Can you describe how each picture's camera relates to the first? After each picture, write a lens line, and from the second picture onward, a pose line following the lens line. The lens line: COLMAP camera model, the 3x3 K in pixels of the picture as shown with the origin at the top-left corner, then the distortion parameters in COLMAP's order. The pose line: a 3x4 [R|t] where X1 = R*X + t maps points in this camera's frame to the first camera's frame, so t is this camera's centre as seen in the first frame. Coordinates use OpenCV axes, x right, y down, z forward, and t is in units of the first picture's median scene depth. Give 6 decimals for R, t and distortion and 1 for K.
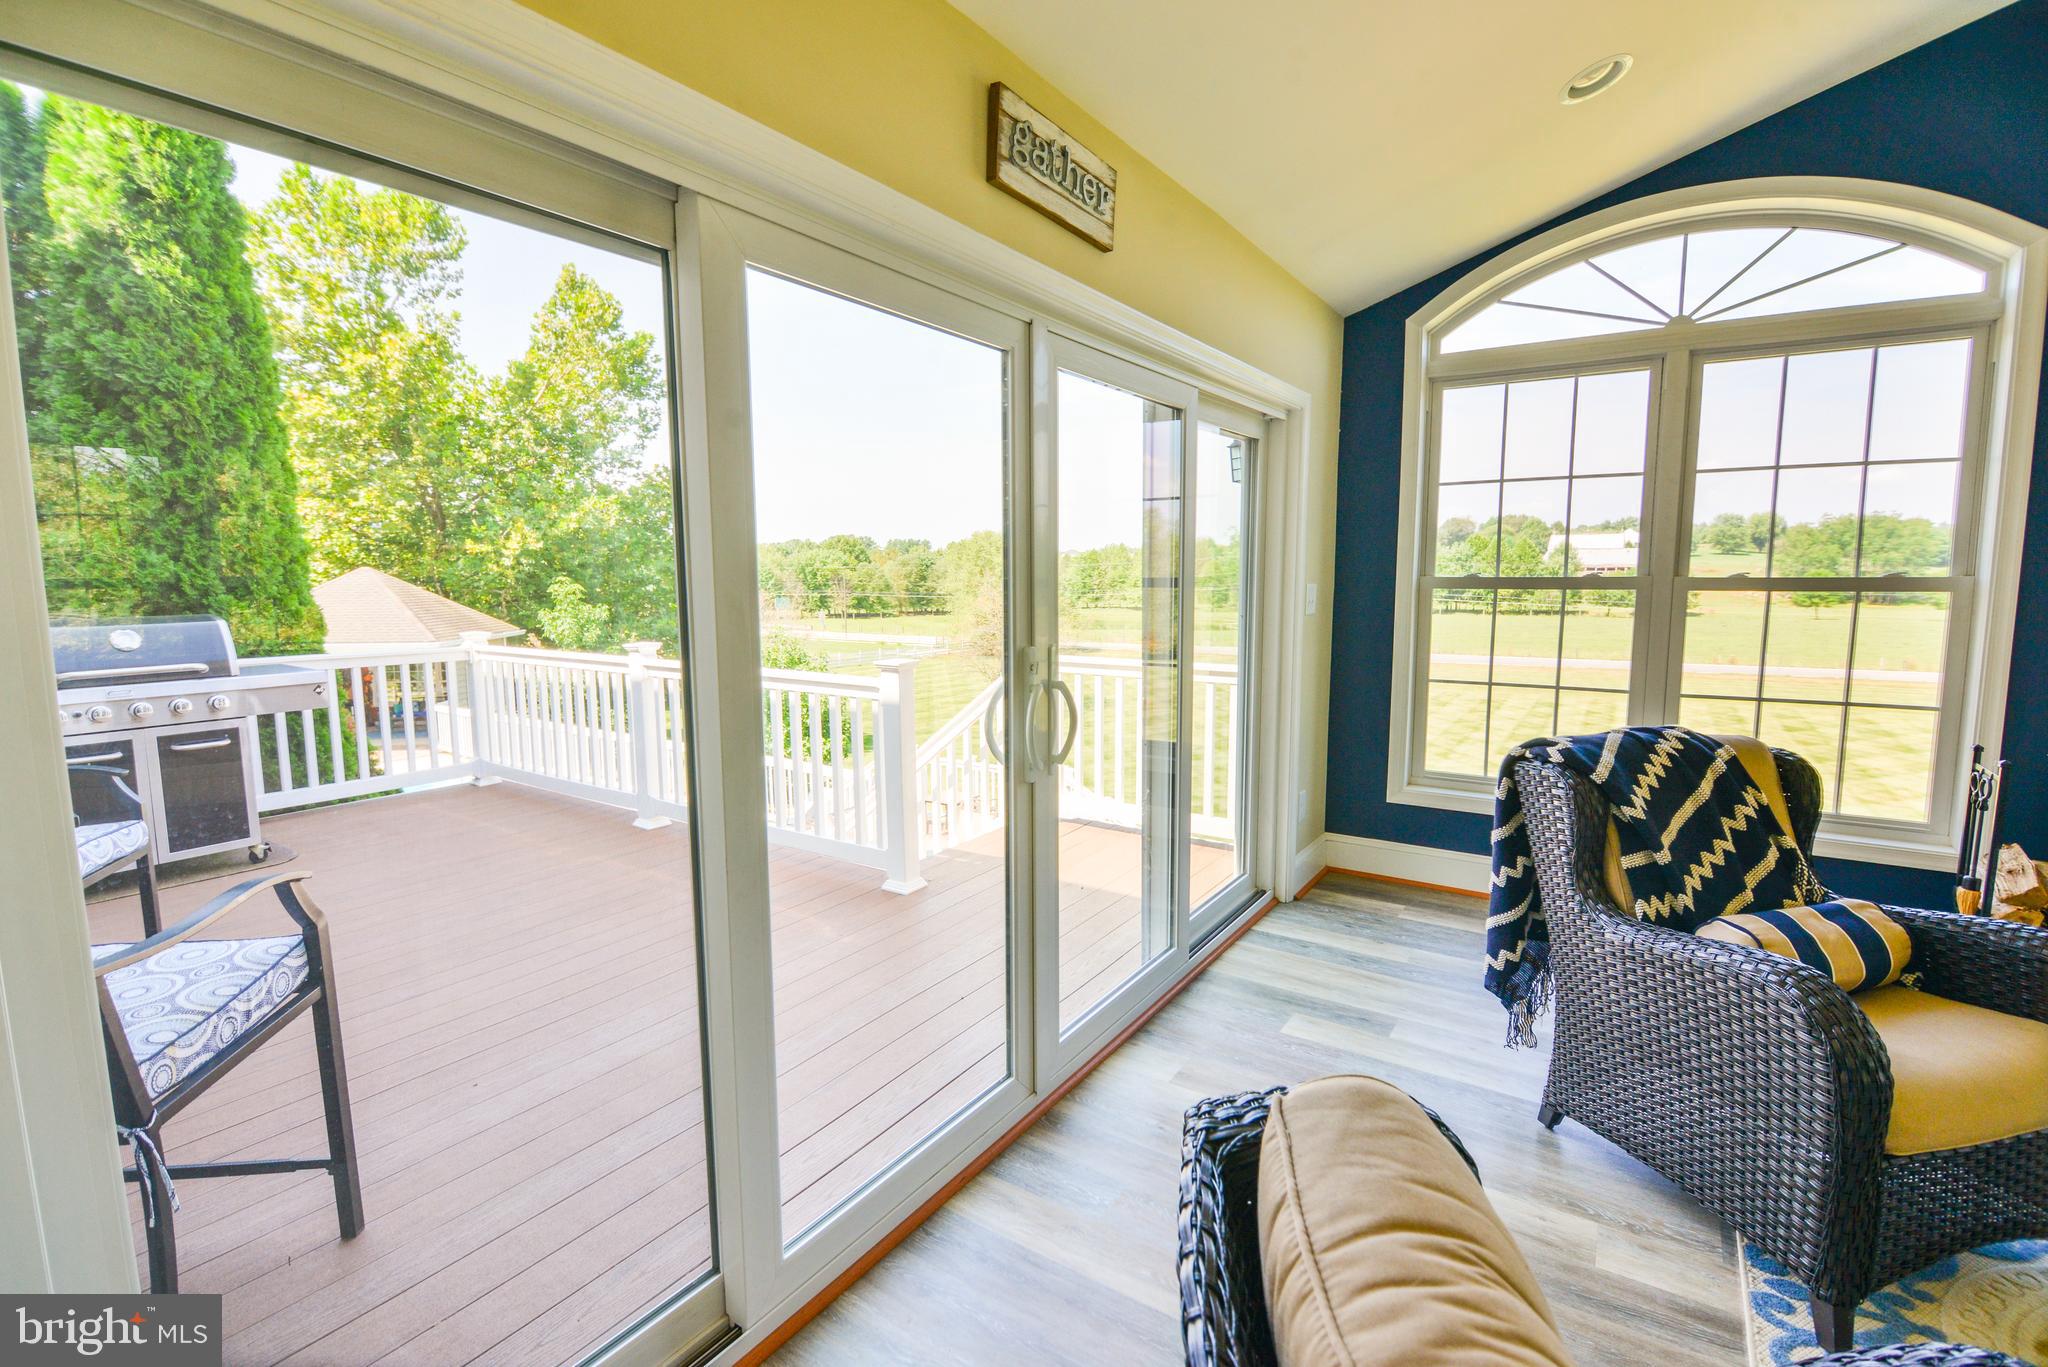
lens RADIAL K [[937.7, 0, 1024.0], [0, 937.7, 683.5], [0, 0, 1]] dist [-0.019366, -0.000362]
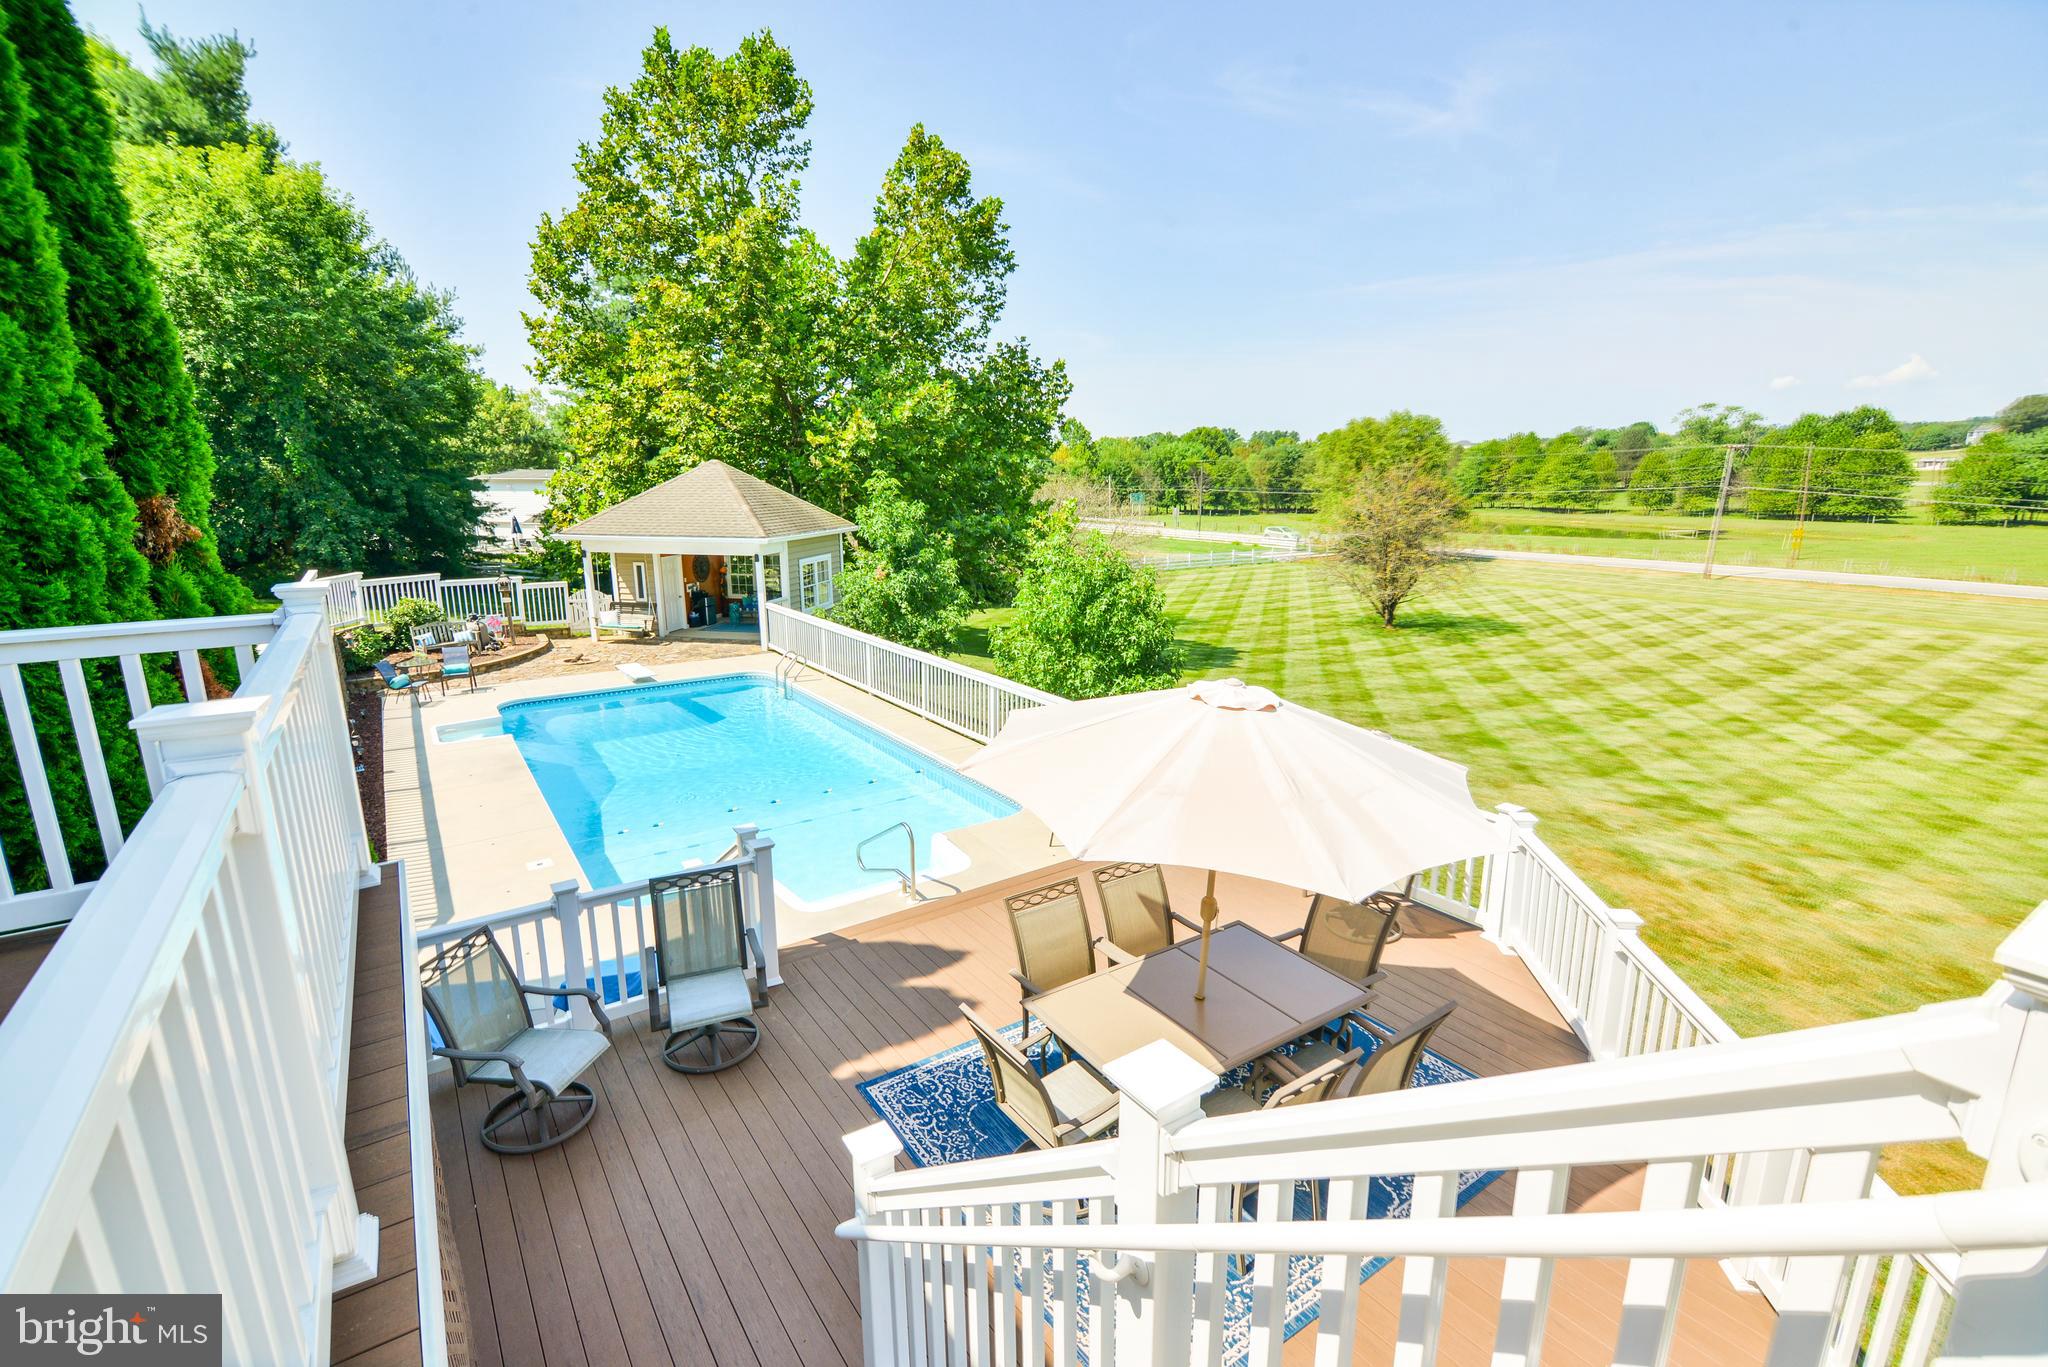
lens RADIAL K [[920.7, 0, 1022.2], [0, 920.7, 681.2], [0, 0, 1]] dist [-0.000270, -0.009393]
pose [[0.928344, 0.085203, -0.361827, -0.028277], [-0.044605, 0.991877, 0.119122, -0.030181], [0.369037, -0.094447, 0.924603, 0.266821]]
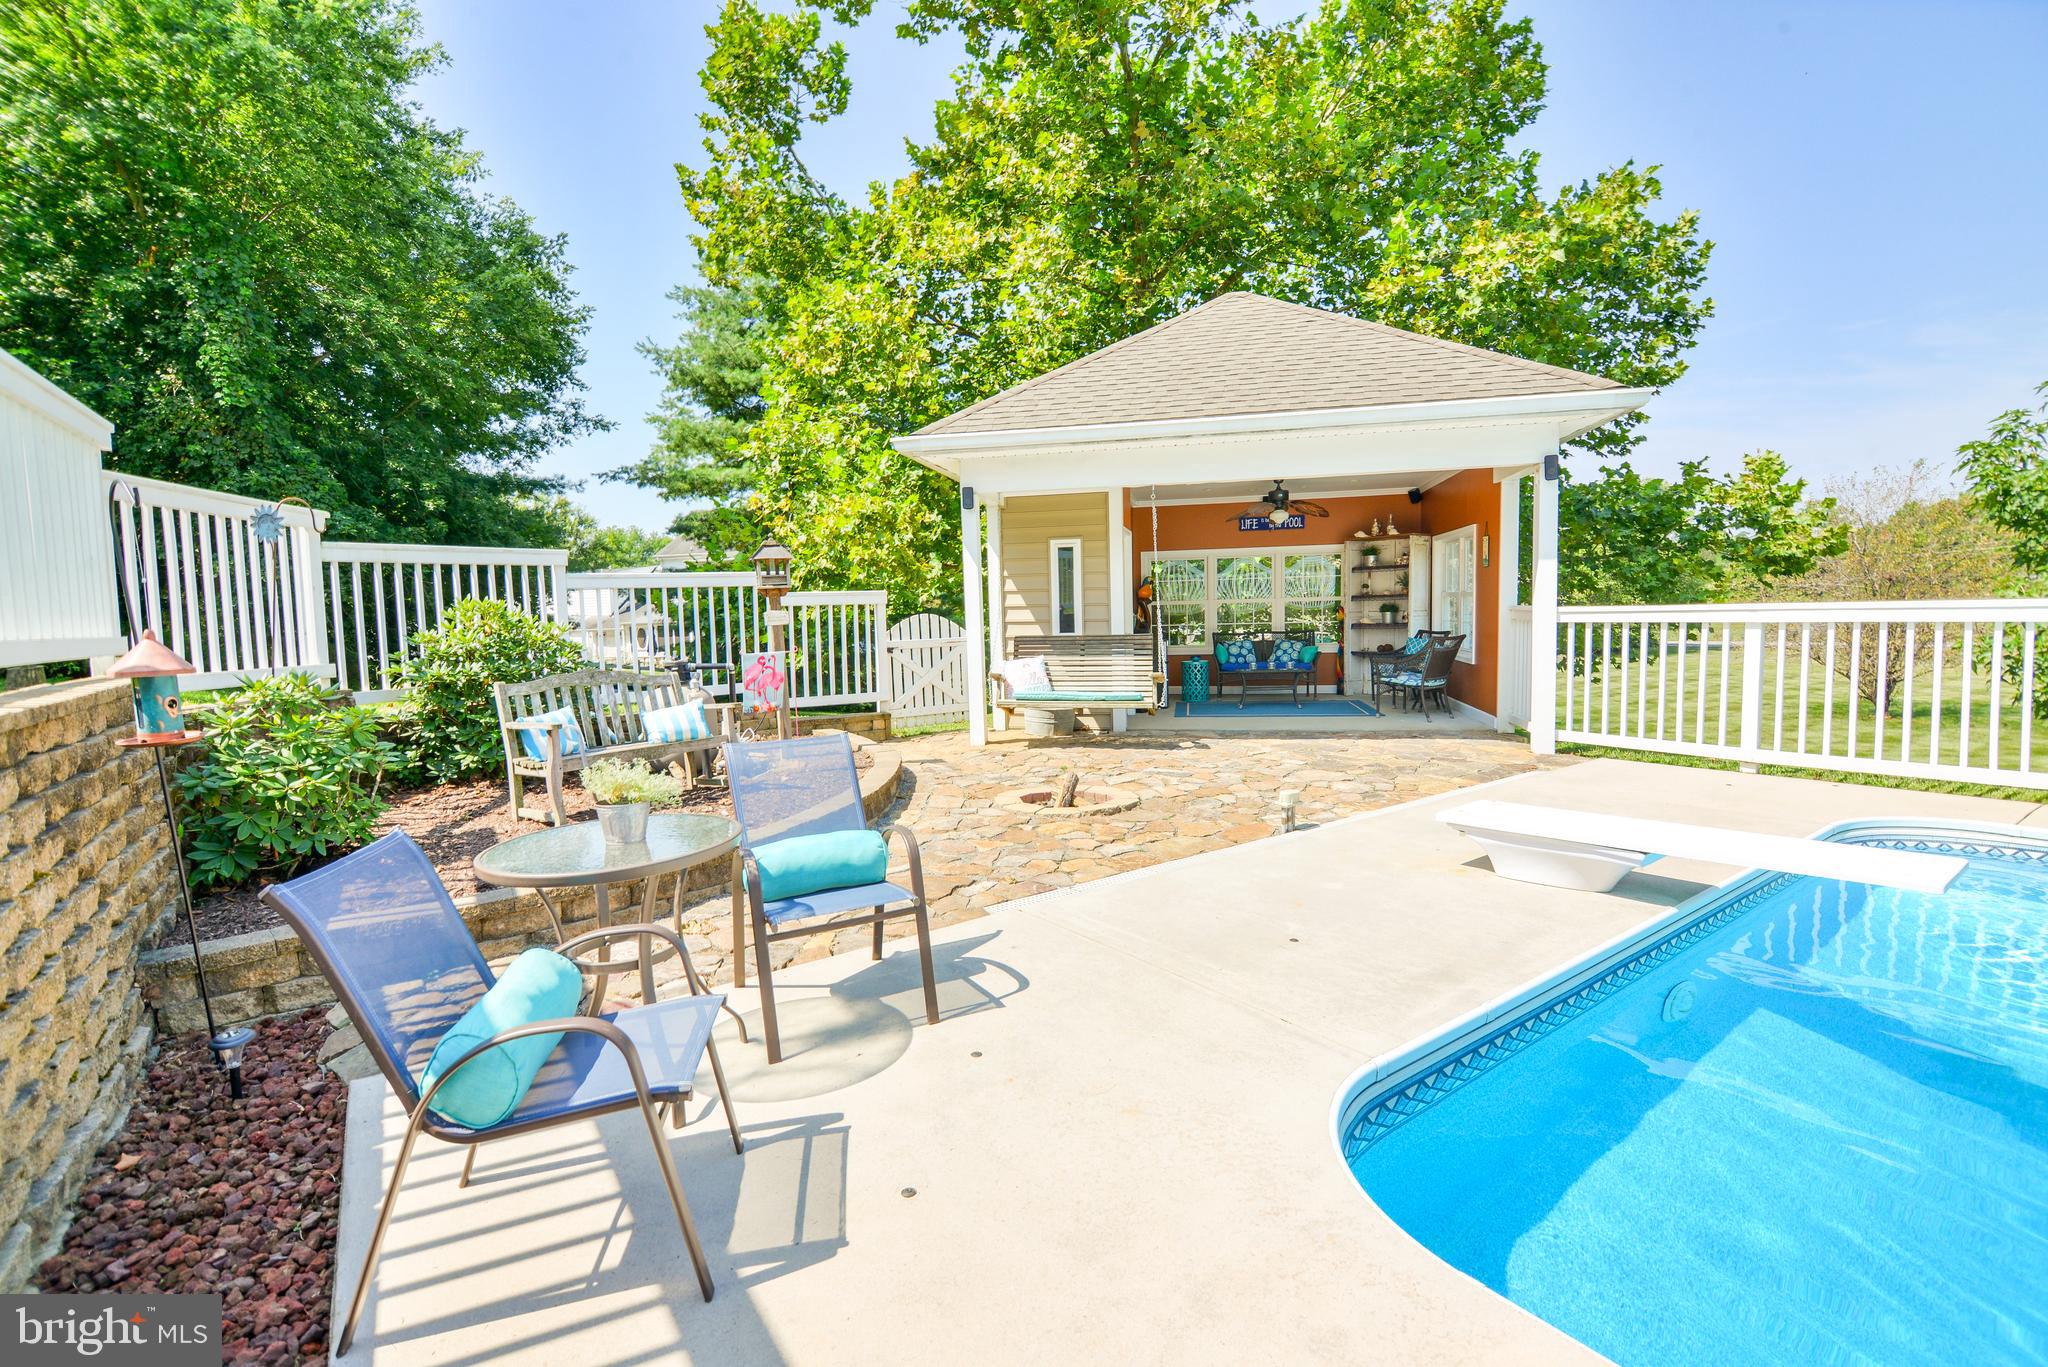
lens RADIAL K [[920.7, 0, 1022.2], [0, 920.7, 681.2], [0, 0, 1]] dist [-0.000270, -0.009393]
pose [[0.931189, 0.008950, -0.364426, -0.969426], [-0.017931, 0.999613, -0.021269, 0.084817], [0.364095, 0.026340, 0.930989, 0.887920]]
